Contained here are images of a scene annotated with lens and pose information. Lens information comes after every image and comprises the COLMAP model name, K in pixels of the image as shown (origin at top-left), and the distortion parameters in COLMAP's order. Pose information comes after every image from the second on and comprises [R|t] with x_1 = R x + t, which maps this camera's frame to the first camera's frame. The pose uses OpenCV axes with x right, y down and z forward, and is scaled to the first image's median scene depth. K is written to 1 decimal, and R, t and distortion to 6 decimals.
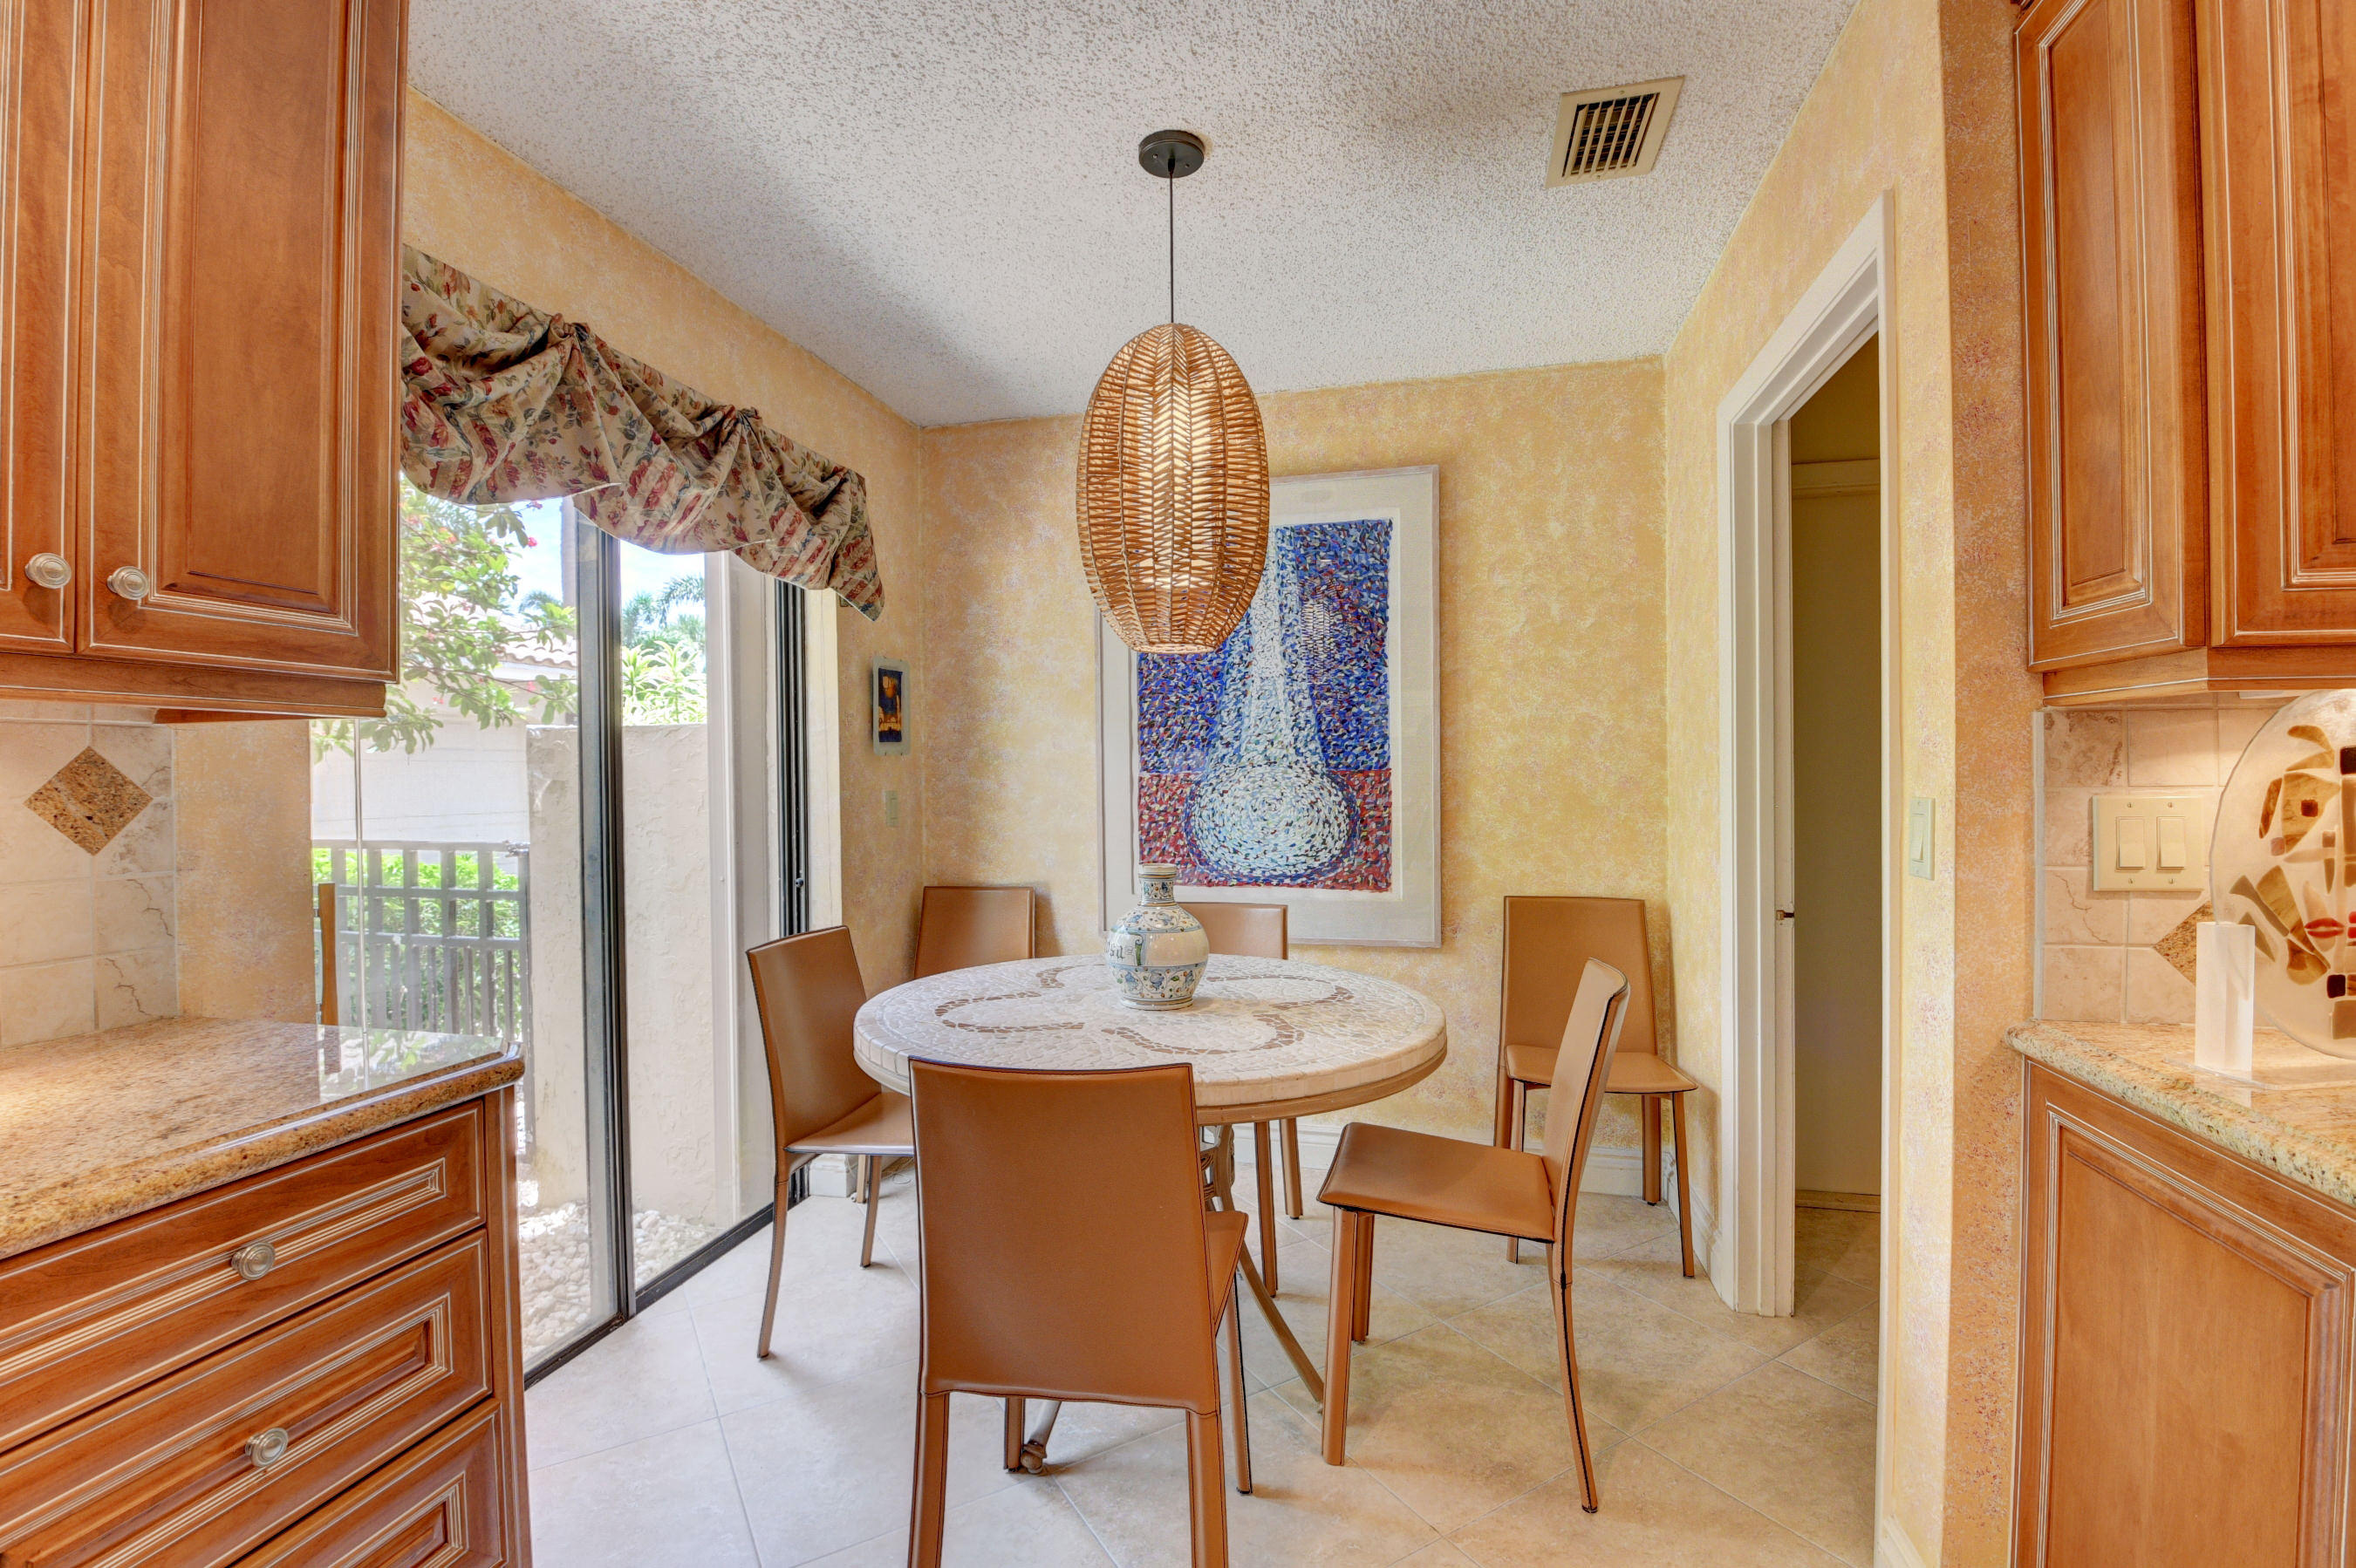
lens RADIAL K [[1036.3, 0, 1182.7], [0, 1036.3, 789.5], [0, 0, 1]] dist [0.014991, -0.025082]
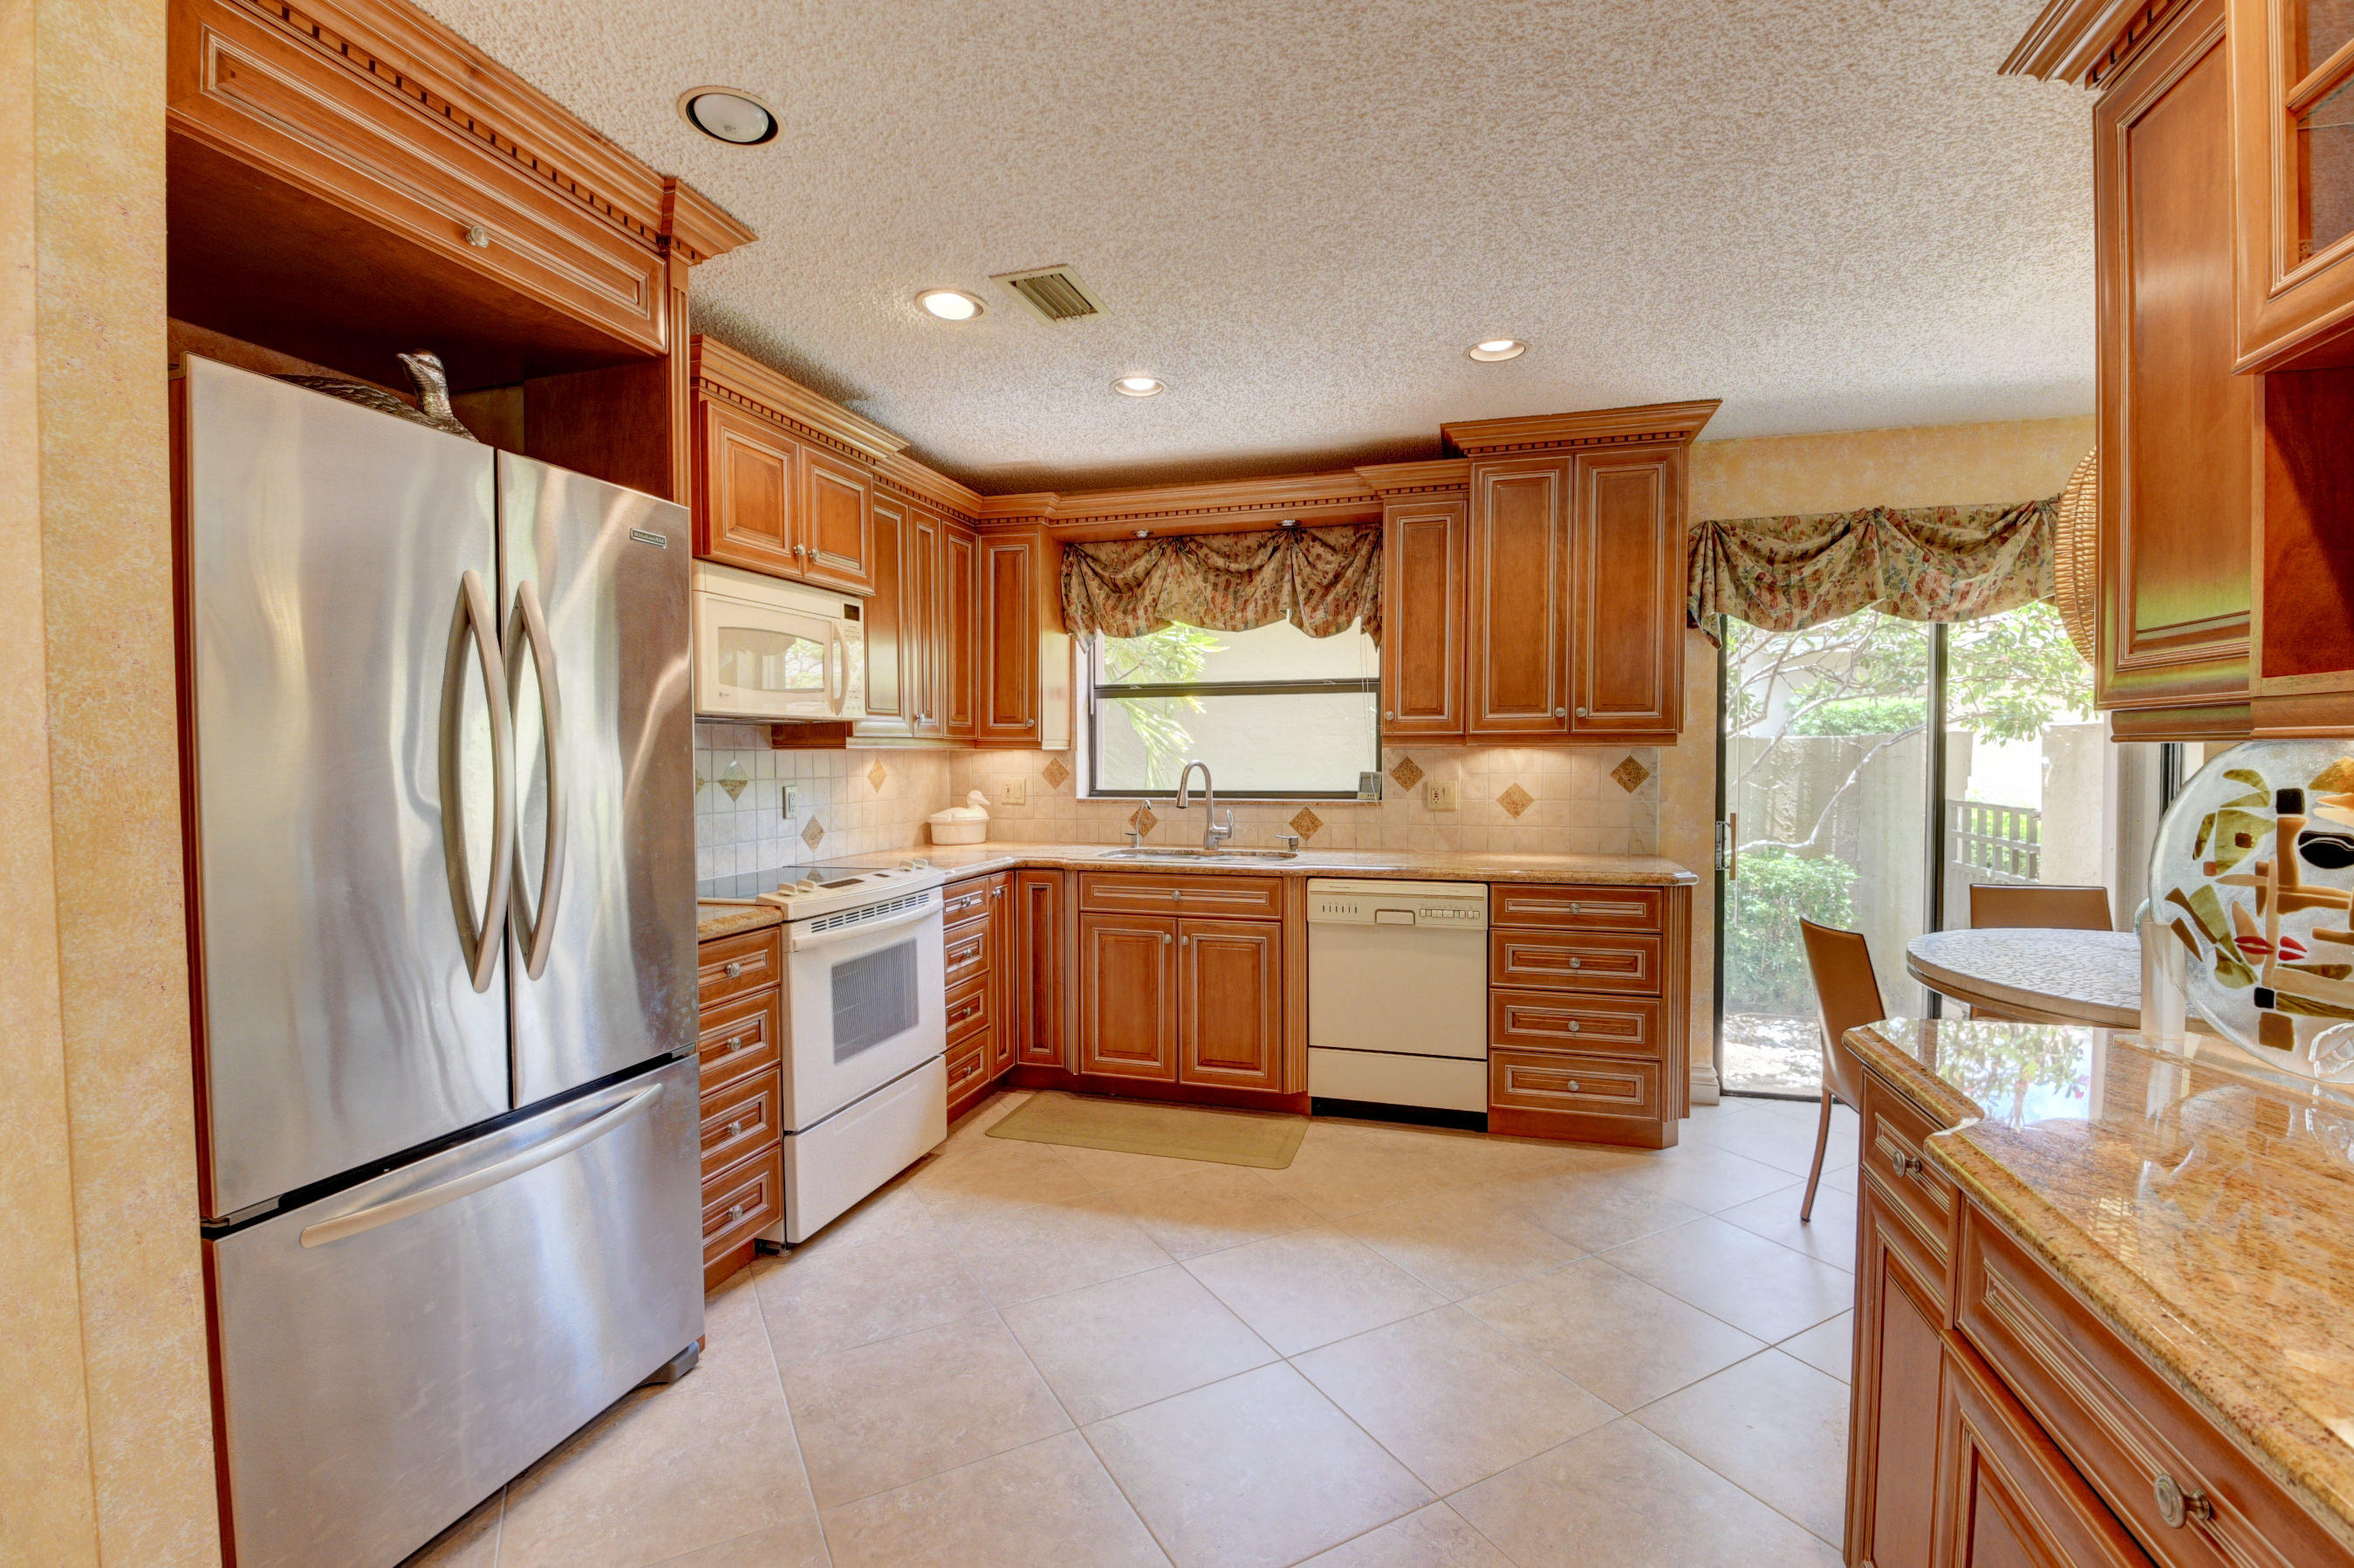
lens RADIAL K [[1035.6, 0, 1181.7], [0, 1035.6, 789.5], [0, 0, 1]] dist [0.014991, -0.025082]
pose [[-0.041607, 0.045178, -0.998112, 1.018819], [-0.010222, 0.998906, 0.045640, -0.035592], [0.999082, 0.012102, -0.041099, -0.077837]]
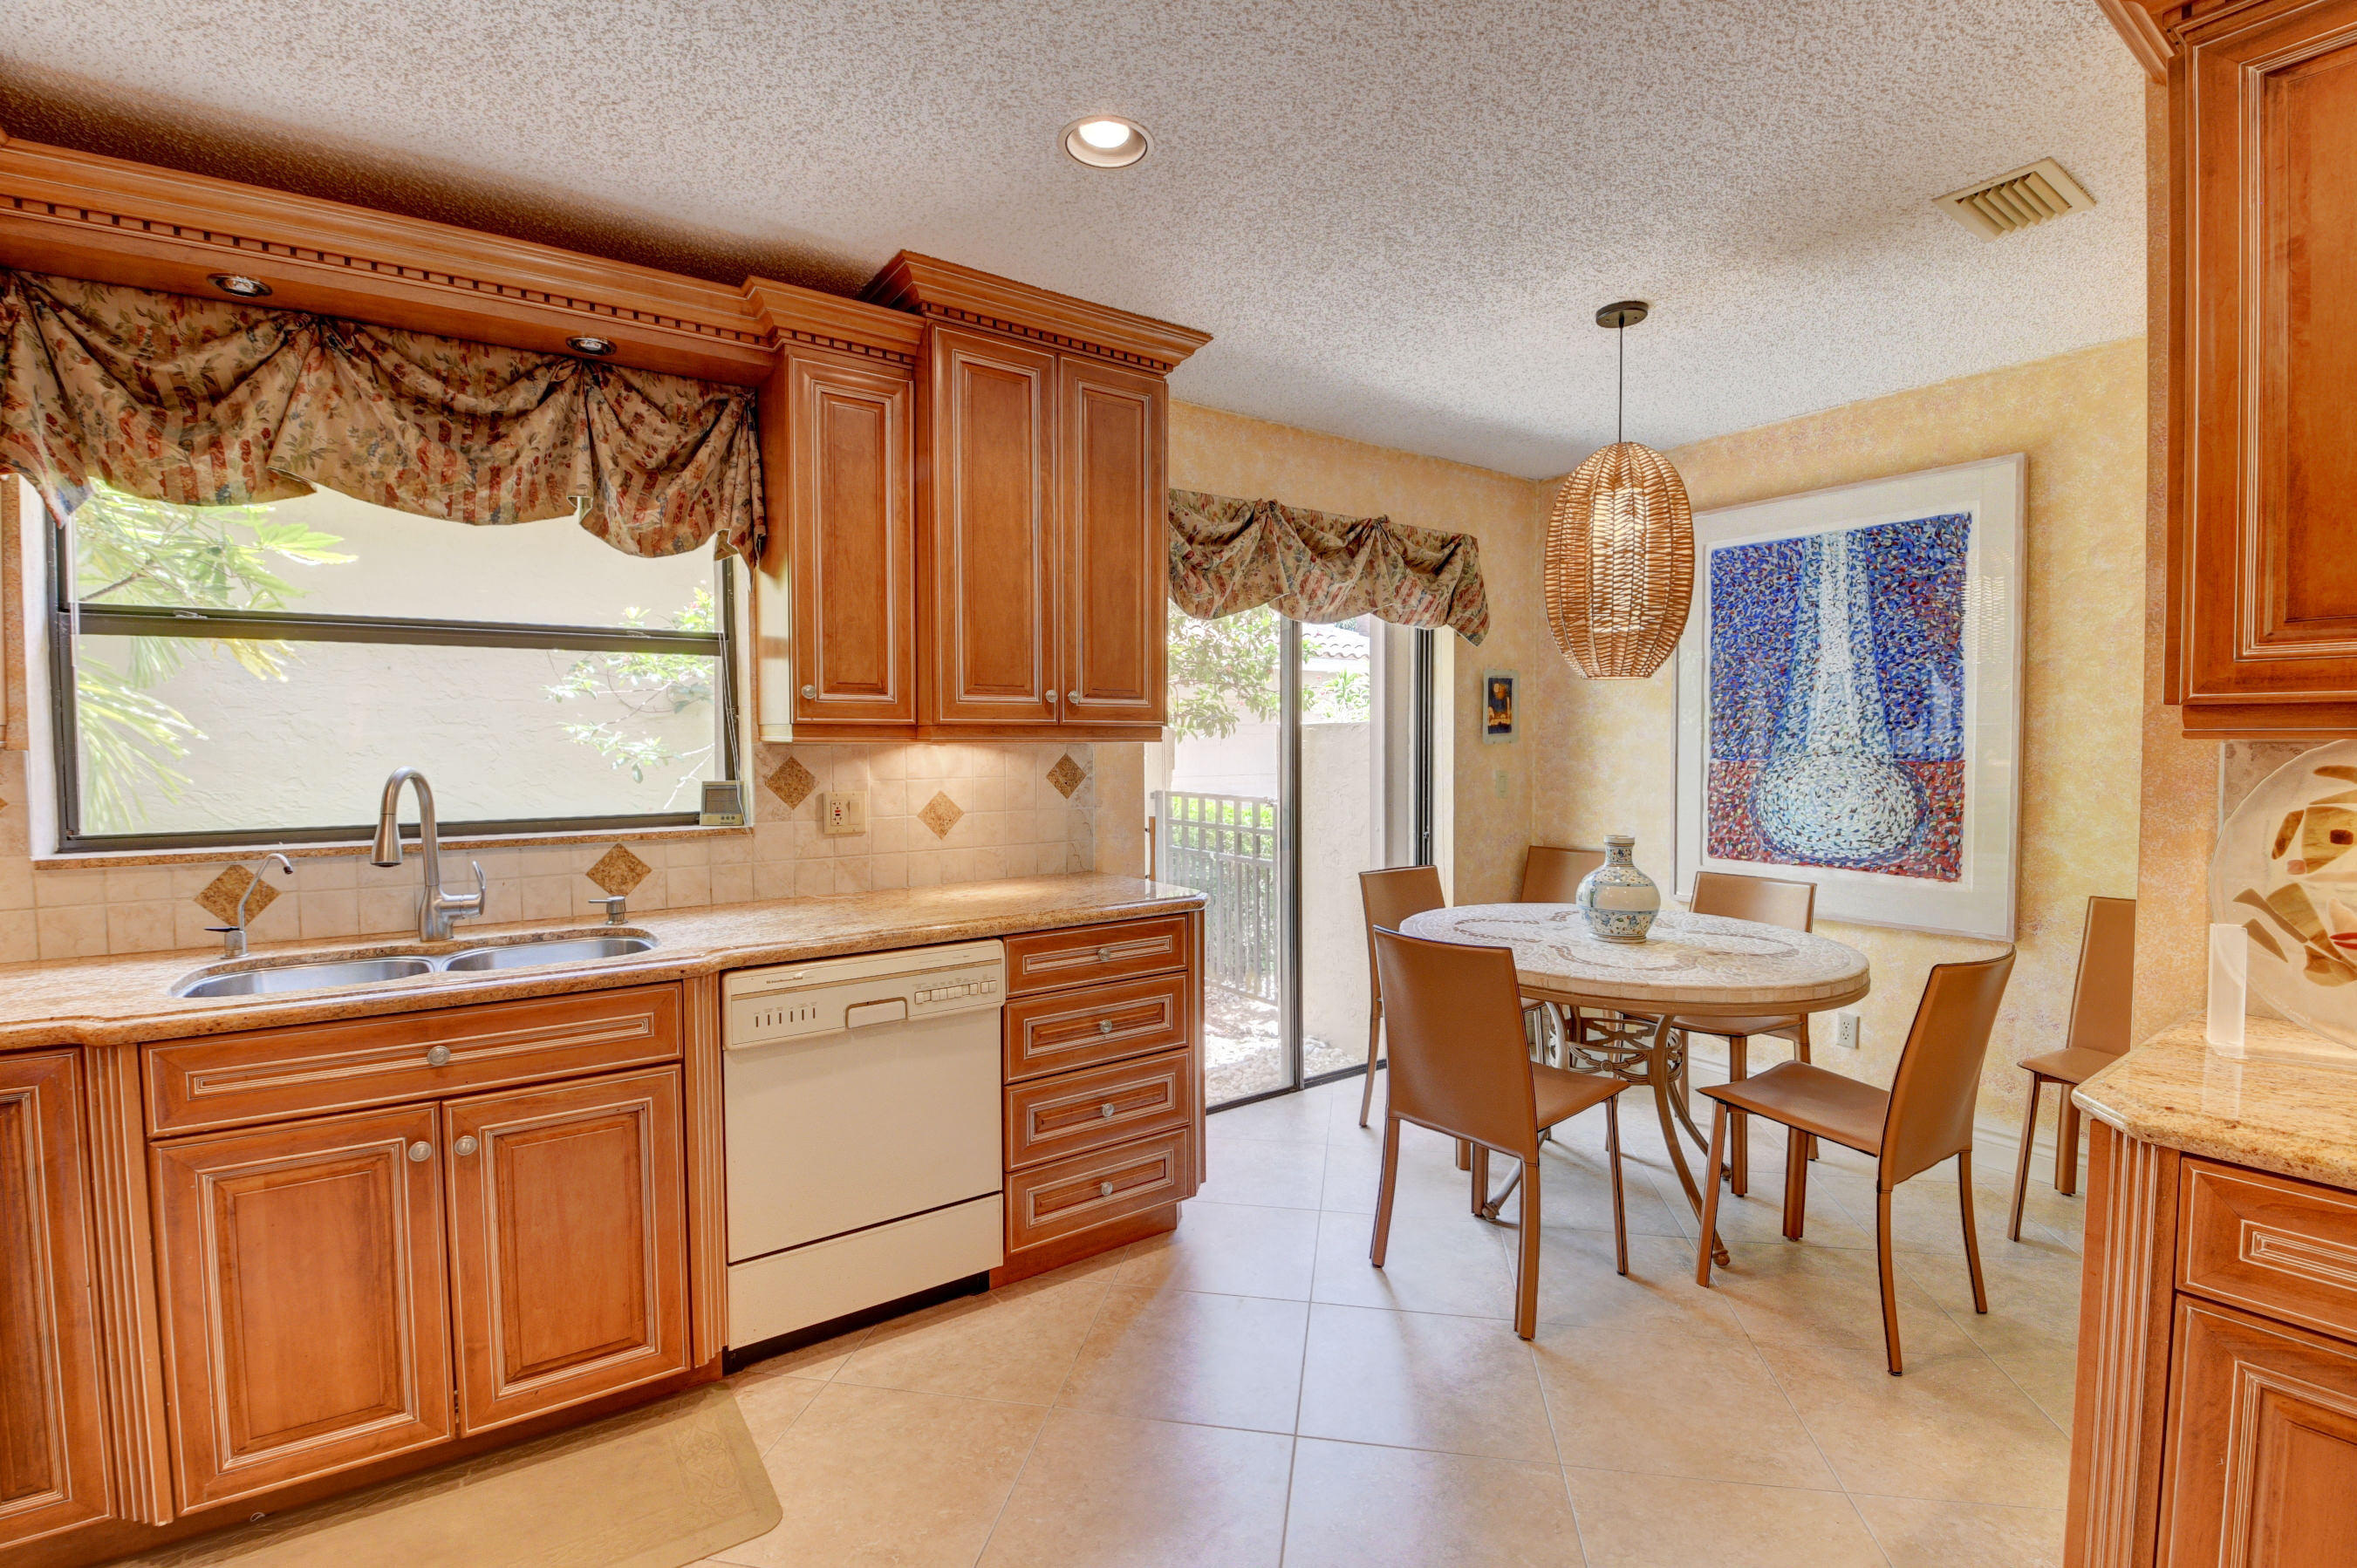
lens RADIAL K [[1028.9, 0, 1181.7], [0, 1028.9, 789.5], [0, 0, 1]] dist [0.013855, -0.026179]
pose [[0.748037, 0.034550, -0.662758, 0.380158], [-0.011445, 0.999167, 0.039170, -0.028877], [0.663559, -0.021715, 0.747809, -0.324378]]
